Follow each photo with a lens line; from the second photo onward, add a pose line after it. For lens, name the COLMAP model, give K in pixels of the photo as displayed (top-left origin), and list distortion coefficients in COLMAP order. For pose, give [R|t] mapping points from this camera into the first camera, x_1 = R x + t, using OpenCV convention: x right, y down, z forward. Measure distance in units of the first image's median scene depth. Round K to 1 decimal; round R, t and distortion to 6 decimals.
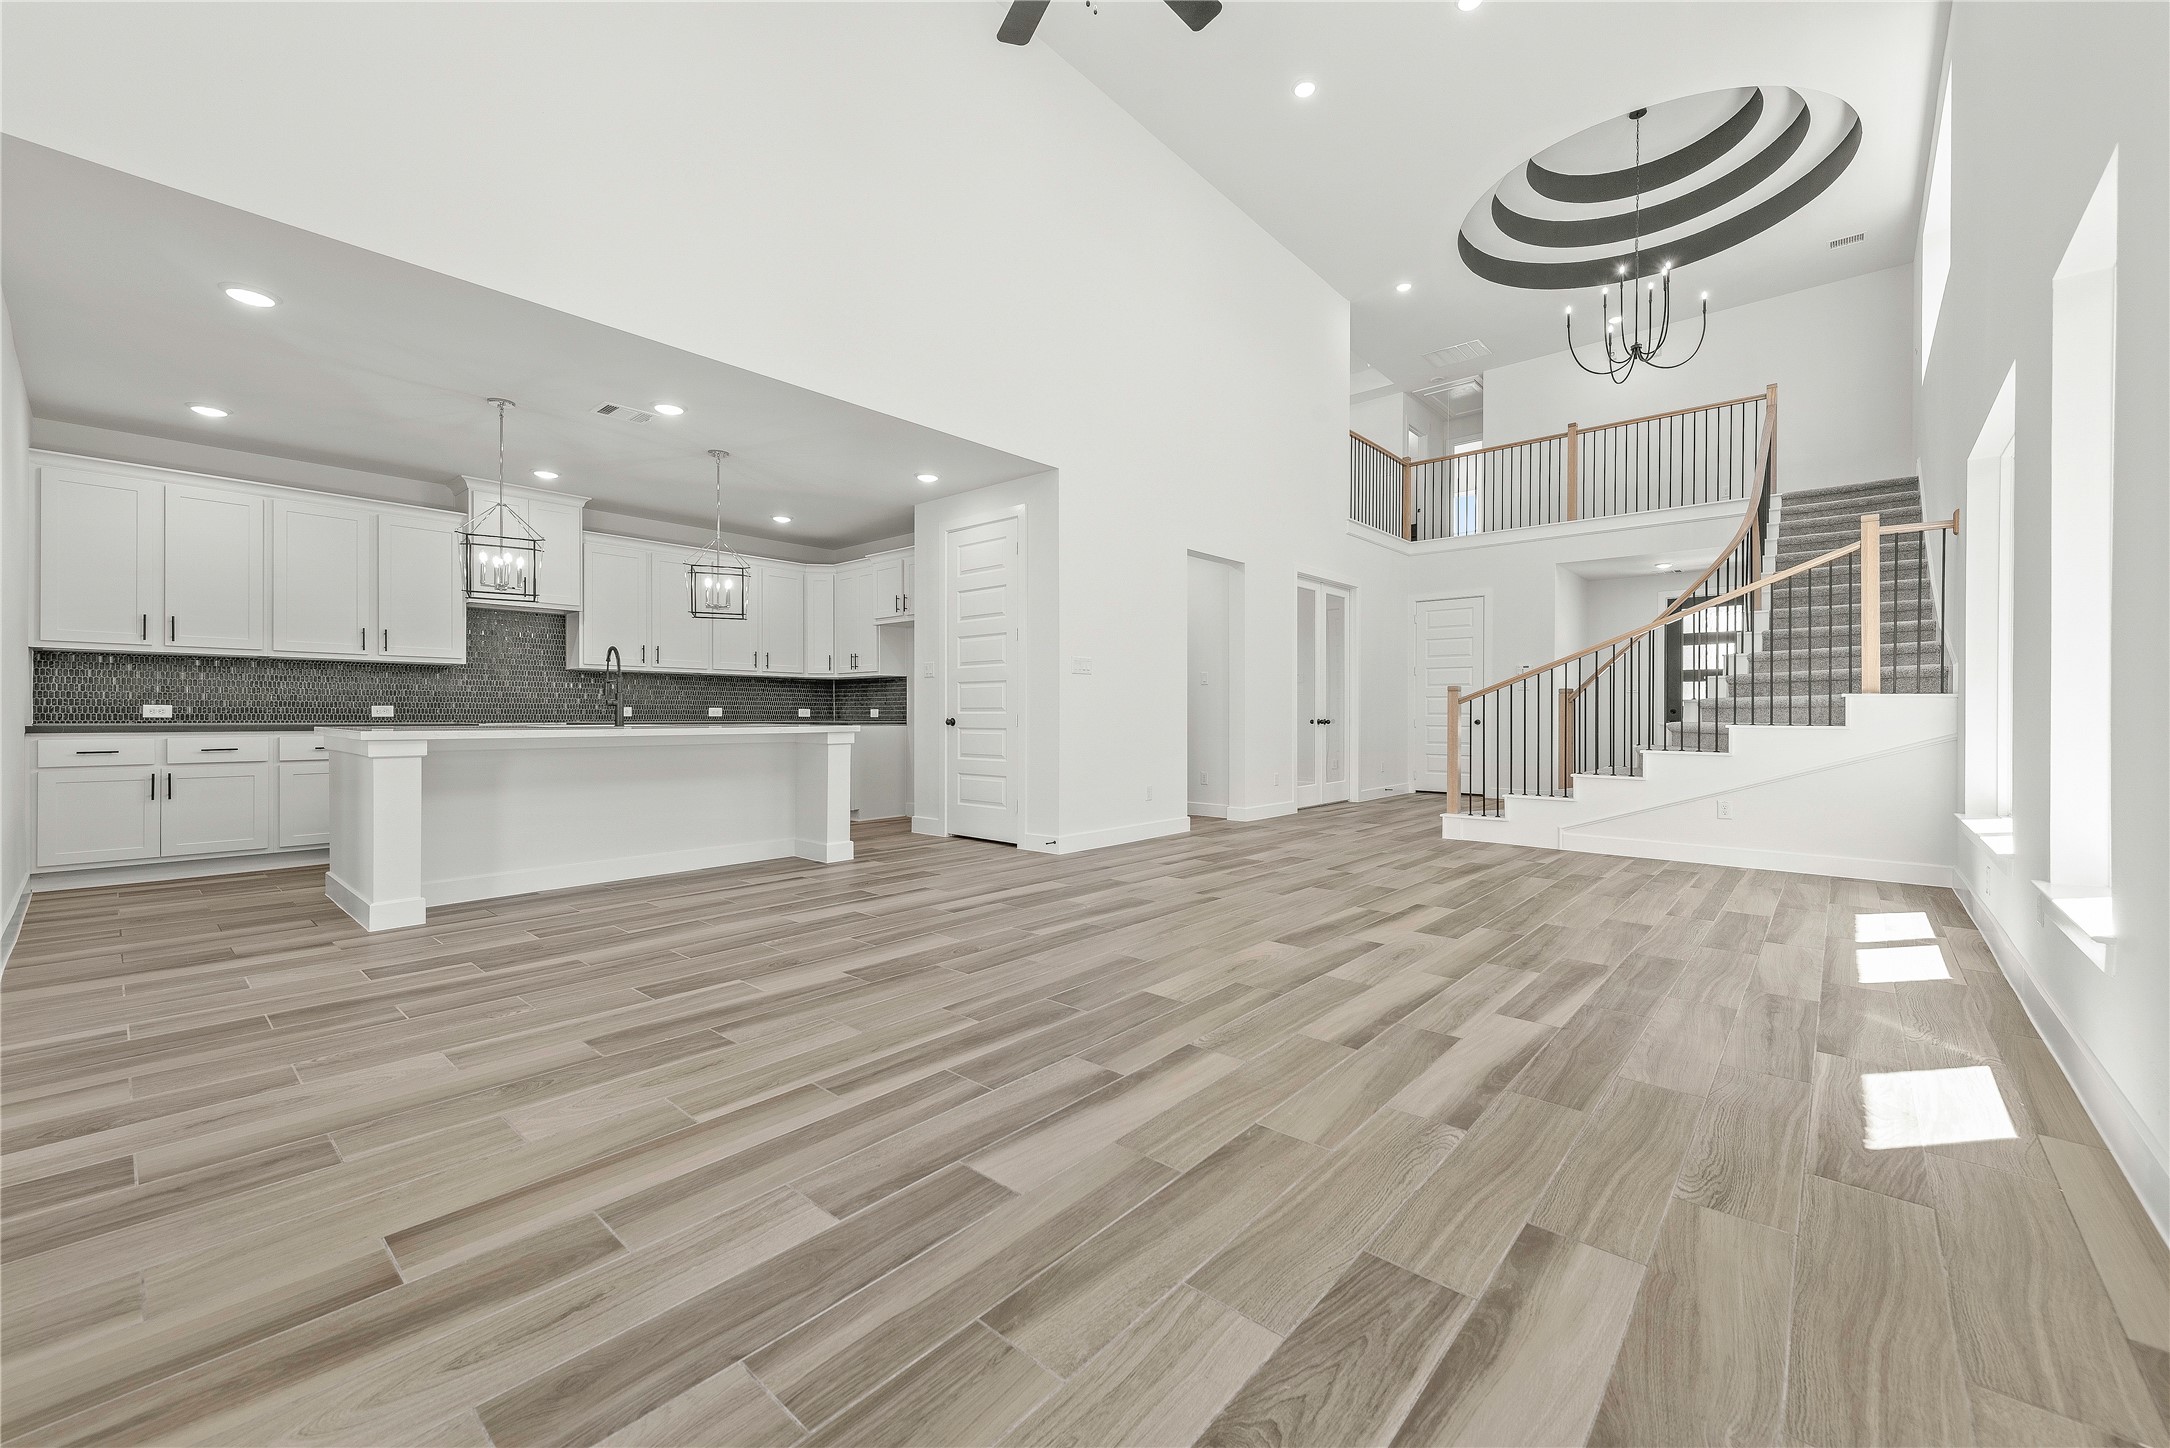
lens RADIAL K [[856.5, 0, 1094.9], [0, 856.5, 718.6], [0, 0, 1]] dist [0.010931, -0.003244]
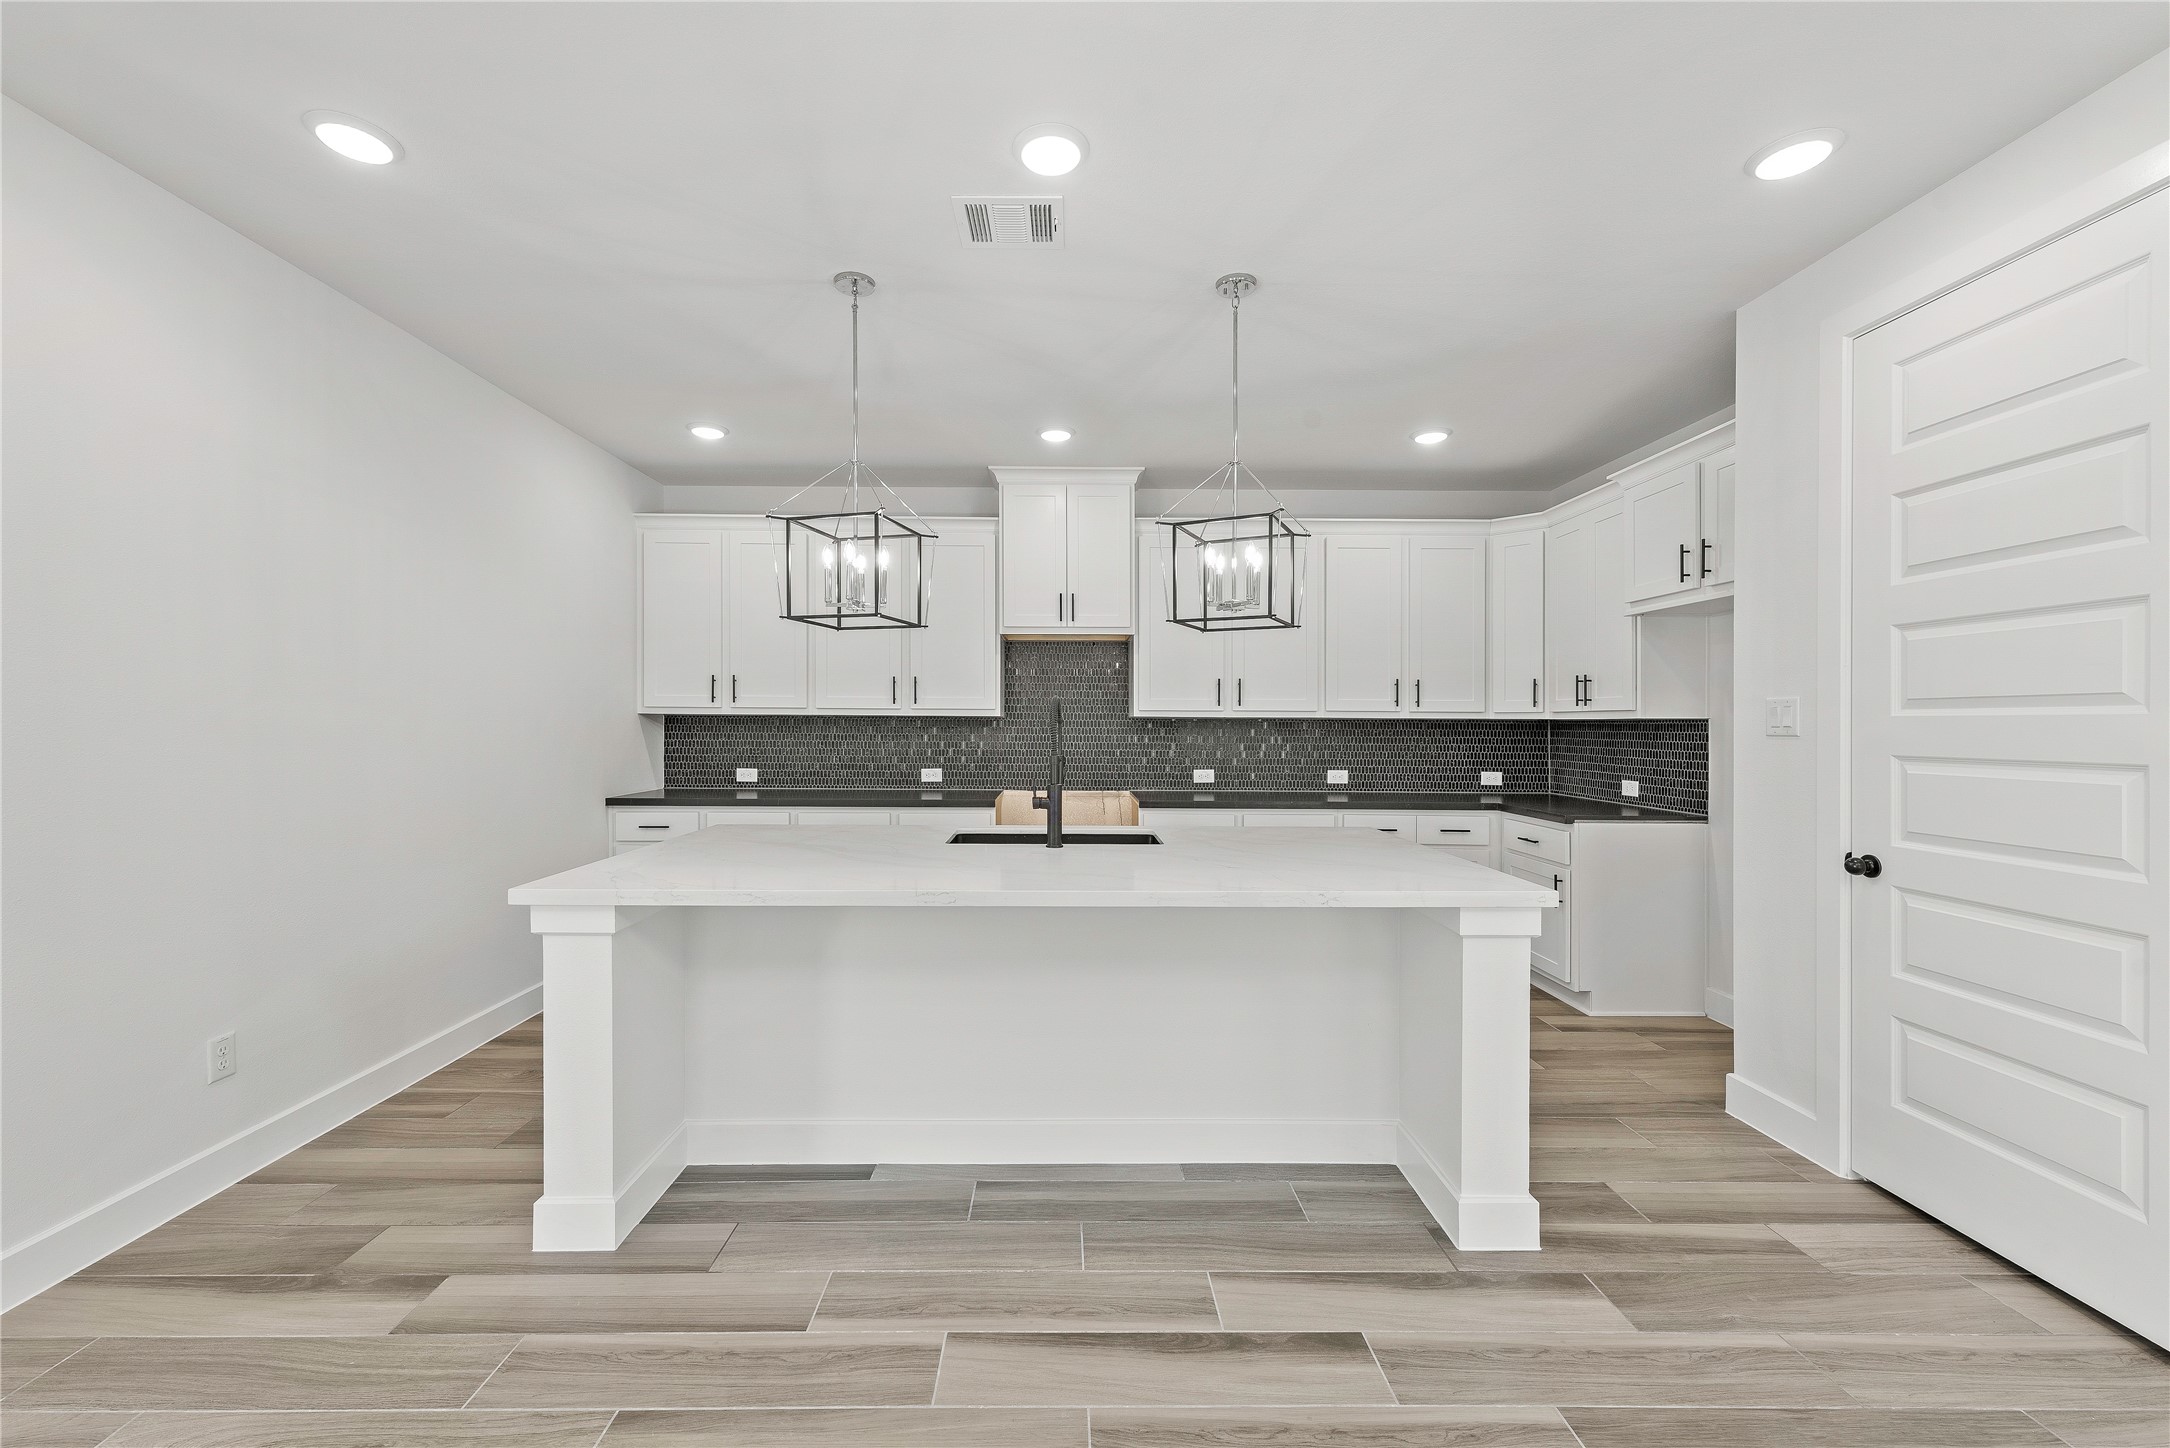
lens RADIAL K [[856.5, 0, 1063.0], [0, 856.5, 722.5], [0, 0, 1]] dist [0.010931, -0.003244]
pose [[0.657792, 0.000590, -0.753200, -0.127388], [-0.007385, 0.999957, -0.005666, -0.055376], [0.753164, 0.009290, 0.657768, 0.557035]]
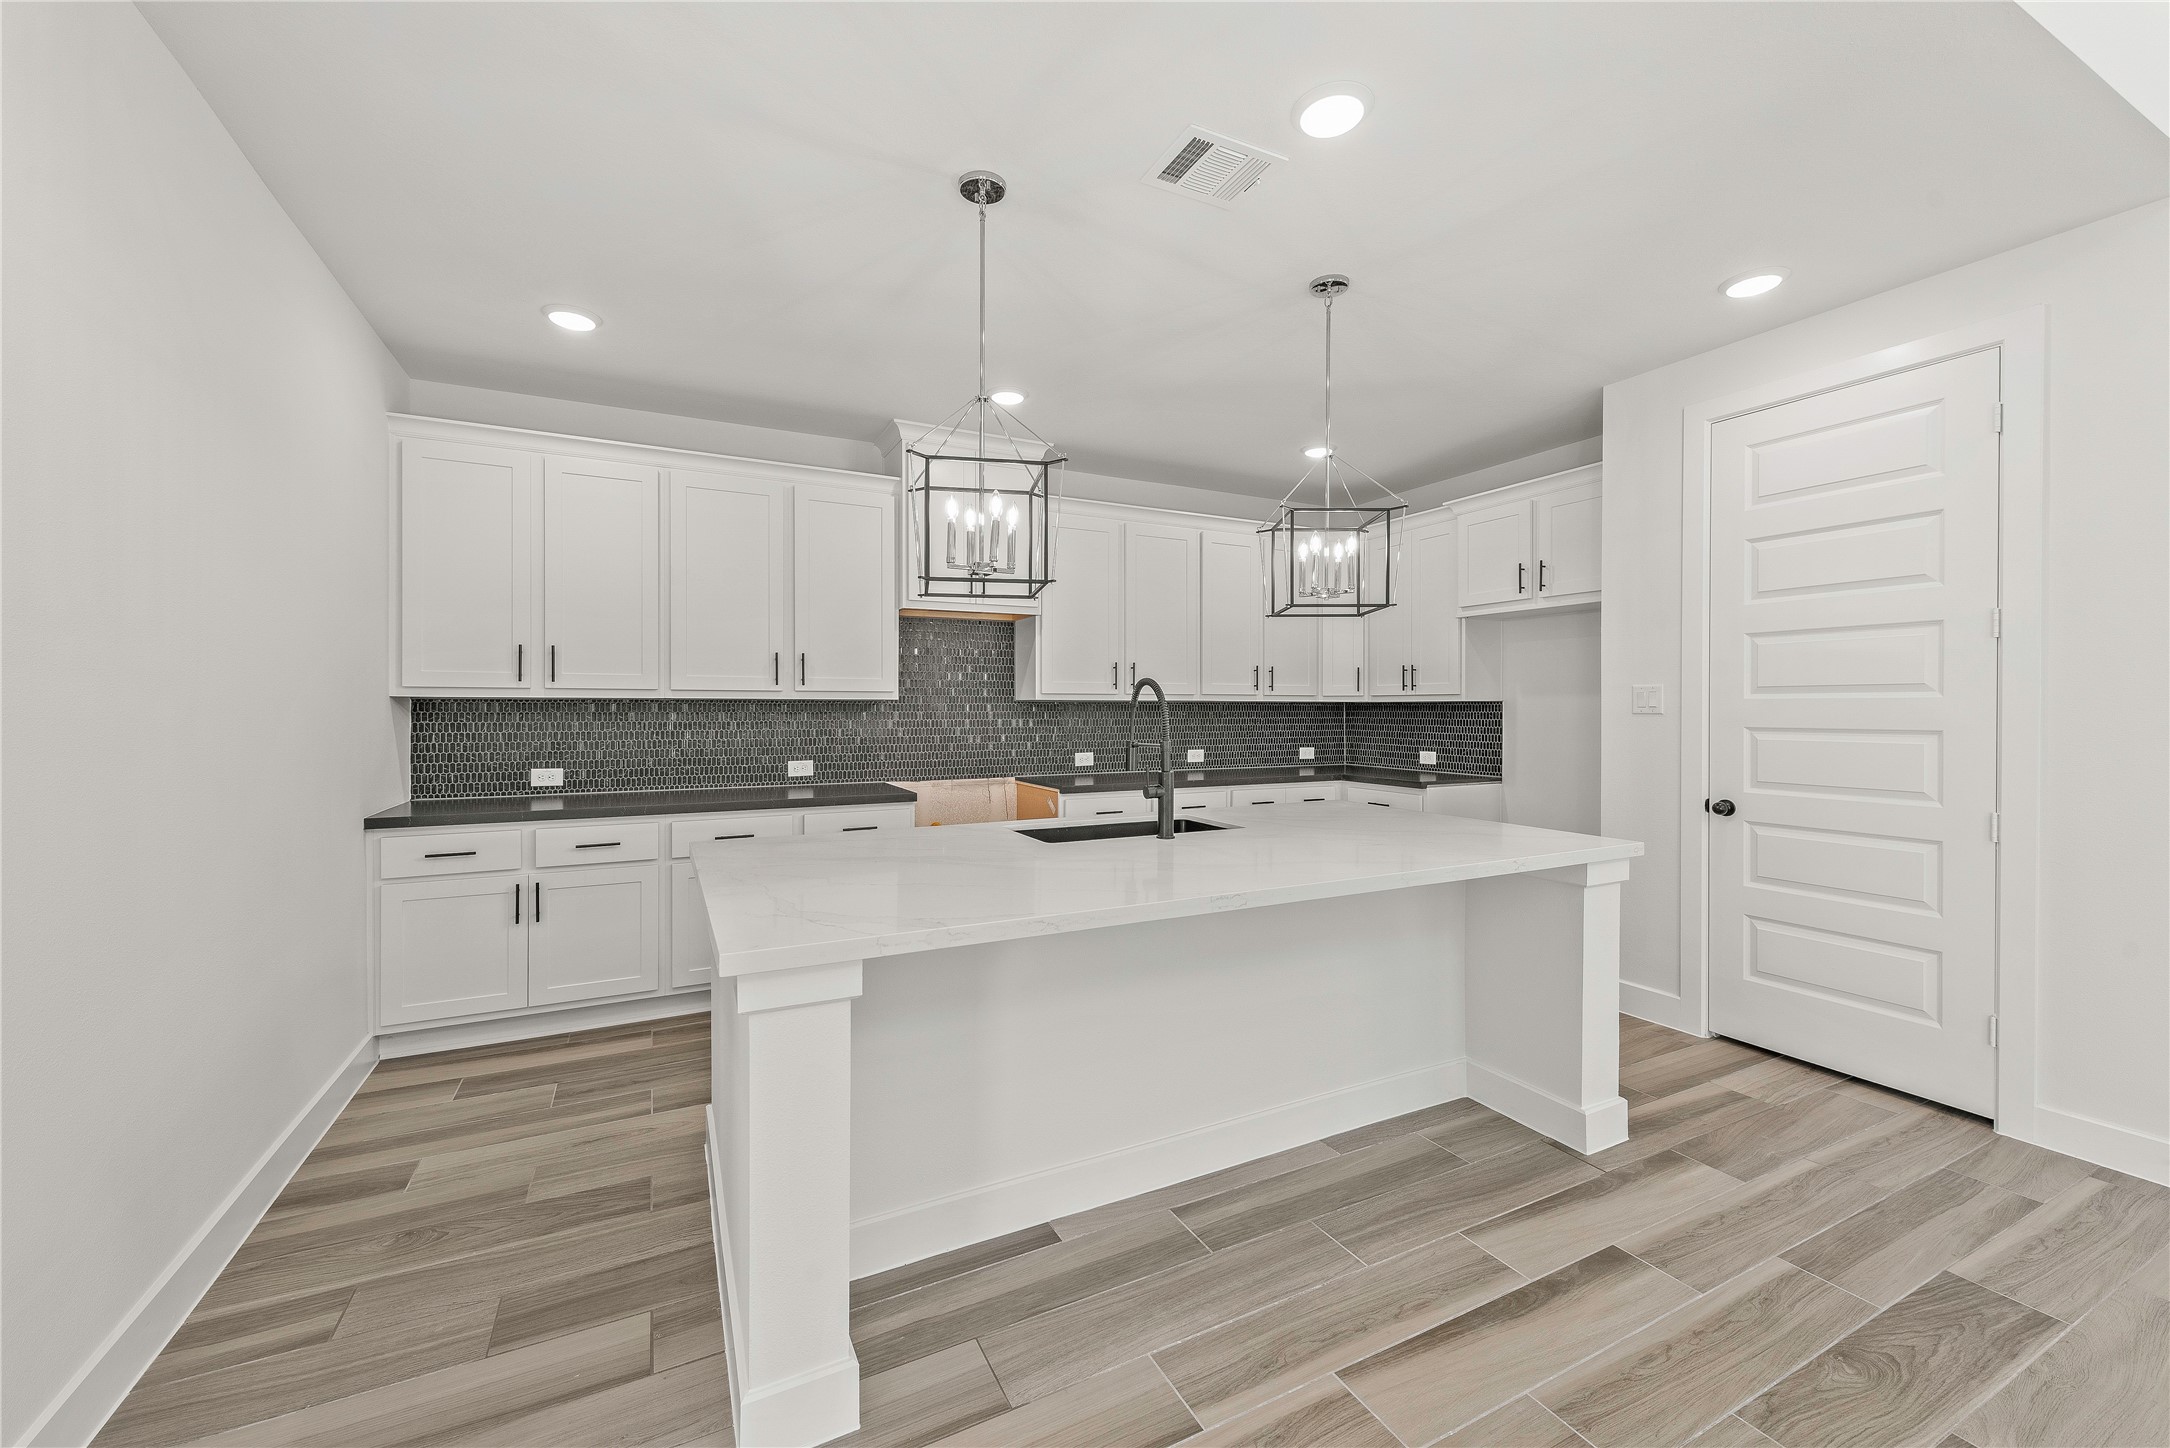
lens RADIAL K [[856.5, 0, 1082.0], [0, 856.5, 704.8], [0, 0, 1]] dist [0.010931, -0.003244]
pose [[0.924338, -0.002854, -0.381564, -0.346674], [-0.000059, 0.999971, -0.007624, -0.055454], [0.381575, 0.007070, 0.924311, 0.440251]]
